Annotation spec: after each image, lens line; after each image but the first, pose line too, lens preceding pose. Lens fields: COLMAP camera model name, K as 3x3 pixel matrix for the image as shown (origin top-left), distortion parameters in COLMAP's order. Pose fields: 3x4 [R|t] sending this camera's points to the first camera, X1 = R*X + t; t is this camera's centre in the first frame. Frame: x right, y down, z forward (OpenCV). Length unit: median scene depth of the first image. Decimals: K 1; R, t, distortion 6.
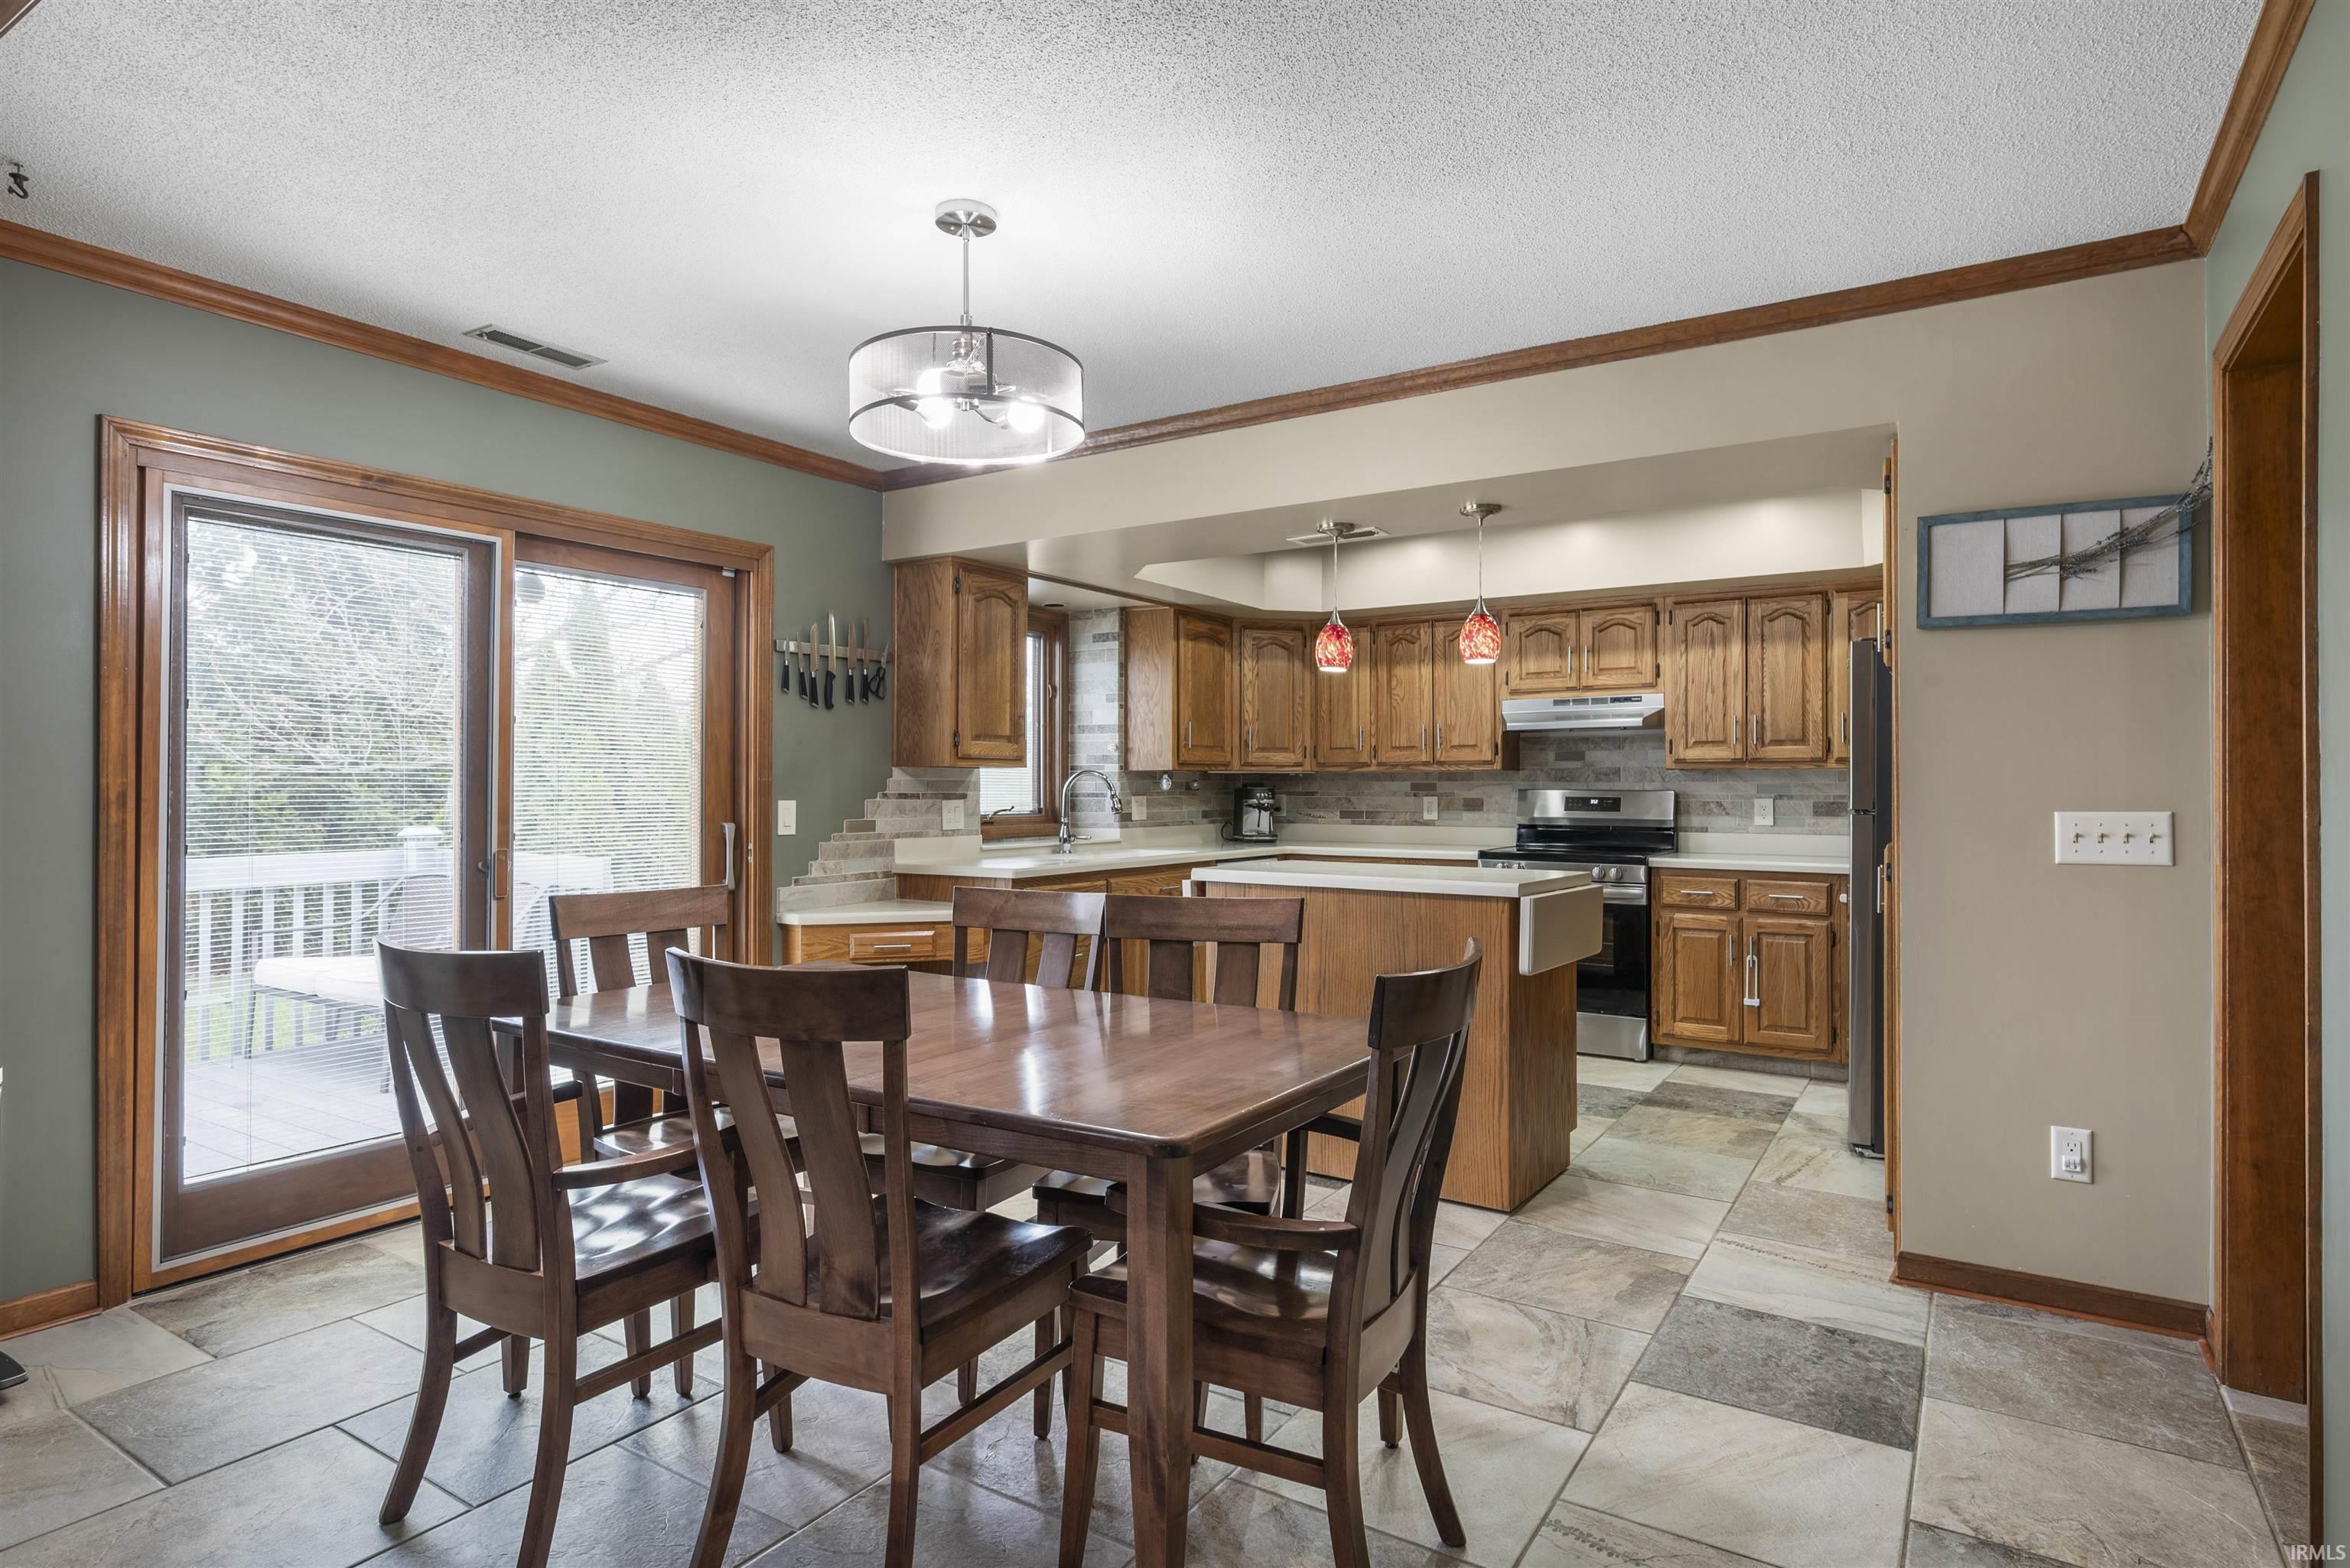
lens RADIAL K [[1245.9, 0, 1177.2], [0, 1245.9, 773.3], [0, 0, 1]] dist [0.004621, 0.000438]
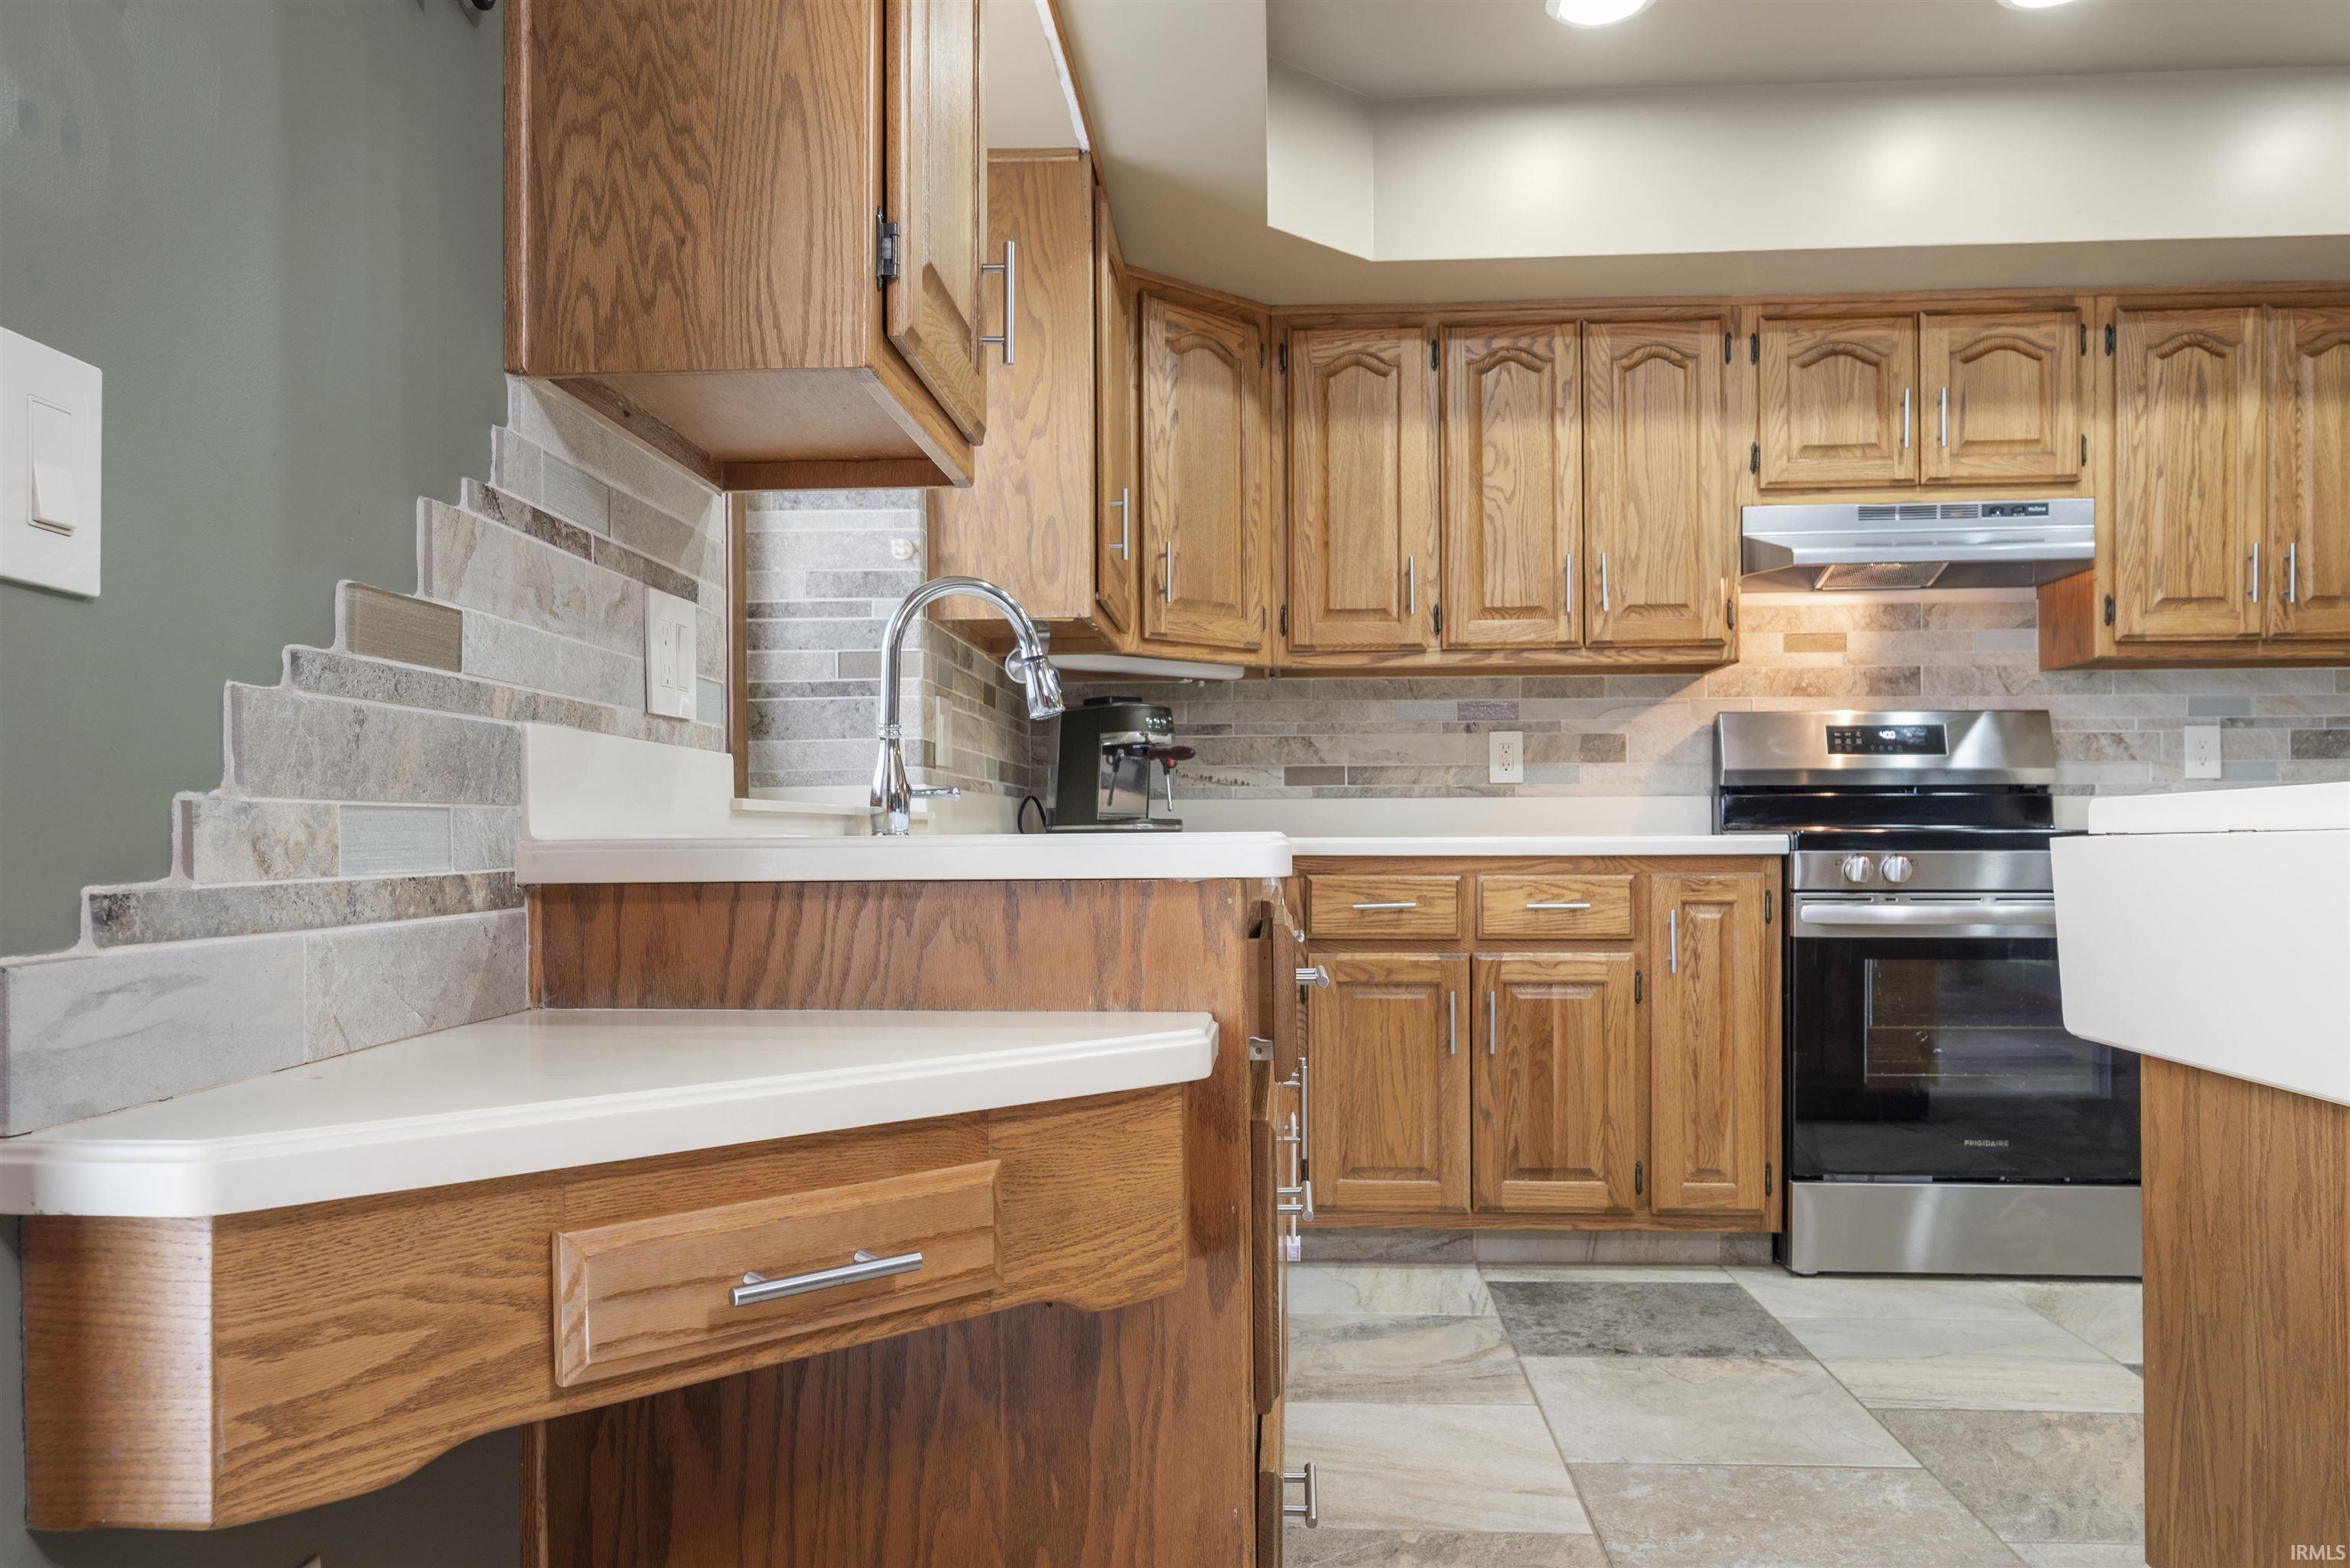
lens RADIAL K [[1688.1, 0, 1176.8], [0, 1688.1, 841.0], [0, 0, 1]] dist [0.002137, 0.002398]
pose [[0.874966, -0.005508, 0.484152, -0.228972], [0.000377, 0.999943, 0.010695, 0.059468], [-0.484183, -0.009175, 0.874918, 0.598090]]
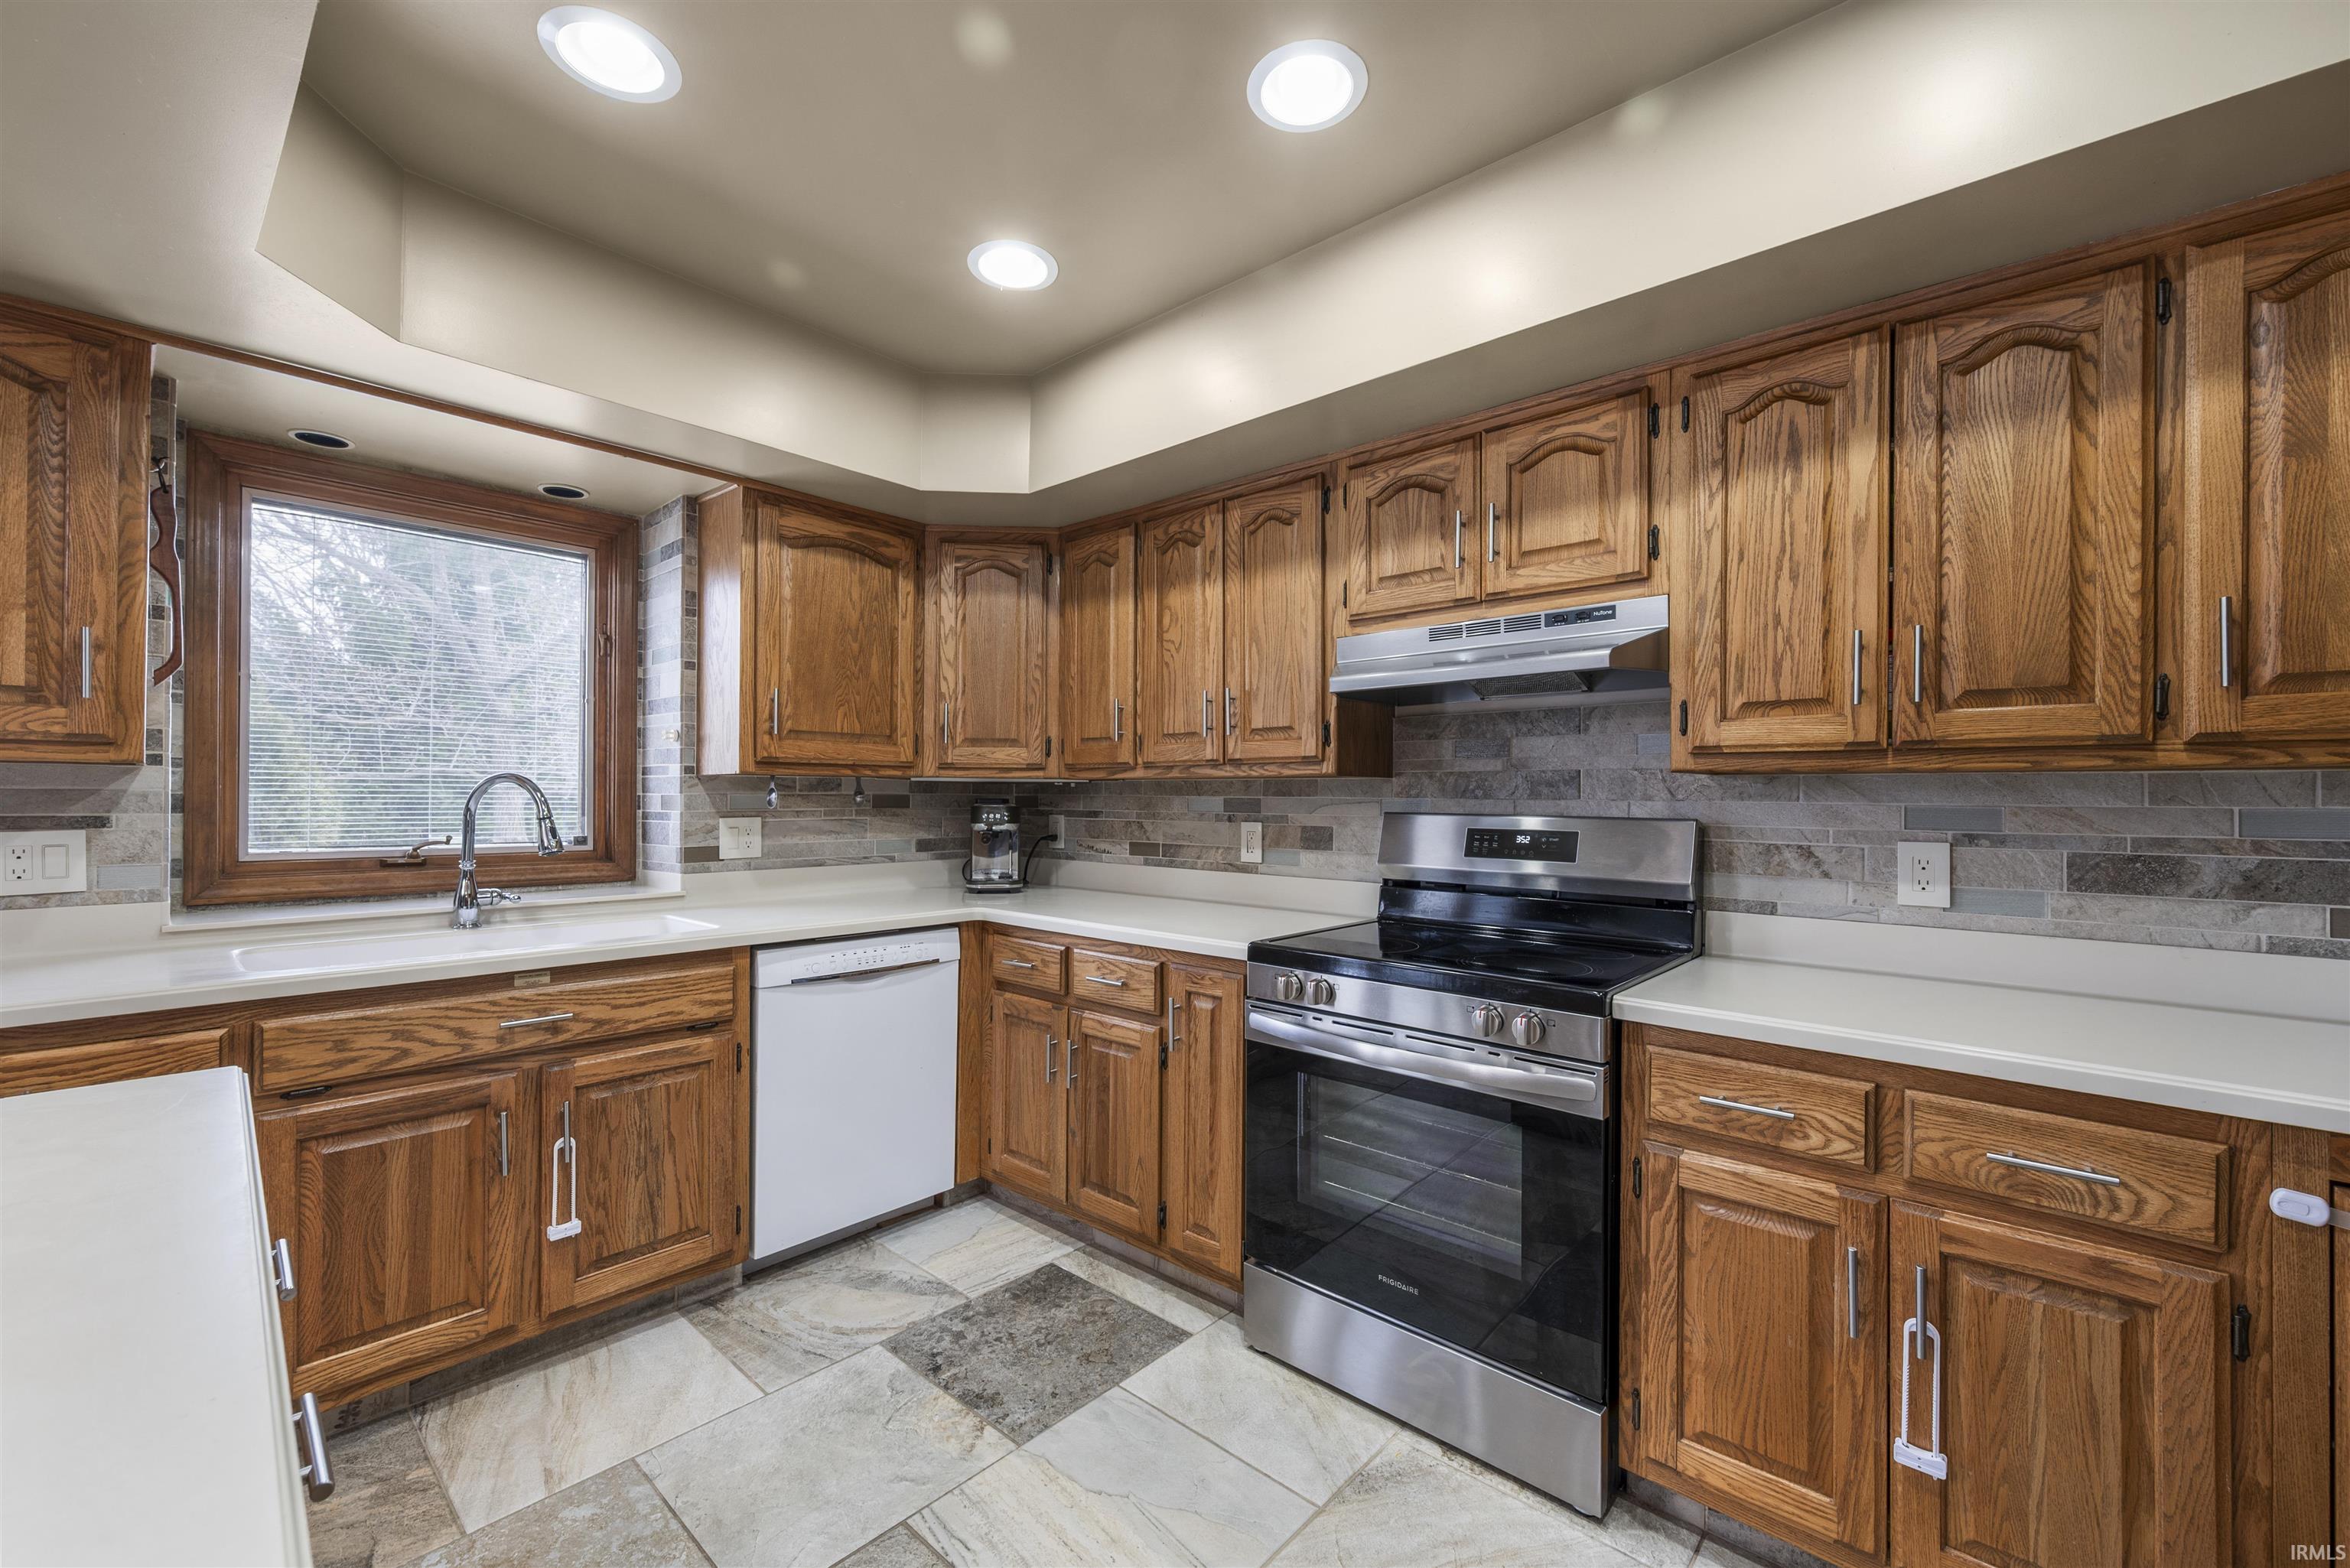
lens RADIAL K [[940.1, 0, 1171.2], [0, 940.1, 793.4], [0, 0, 1]] dist [0.003035, -0.000221]
pose [[0.987074, 0.005100, -0.160184, 0.271664], [-0.004196, 0.999973, 0.005980, 0.003110], [0.160211, -0.005230, 0.987069, 0.647507]]
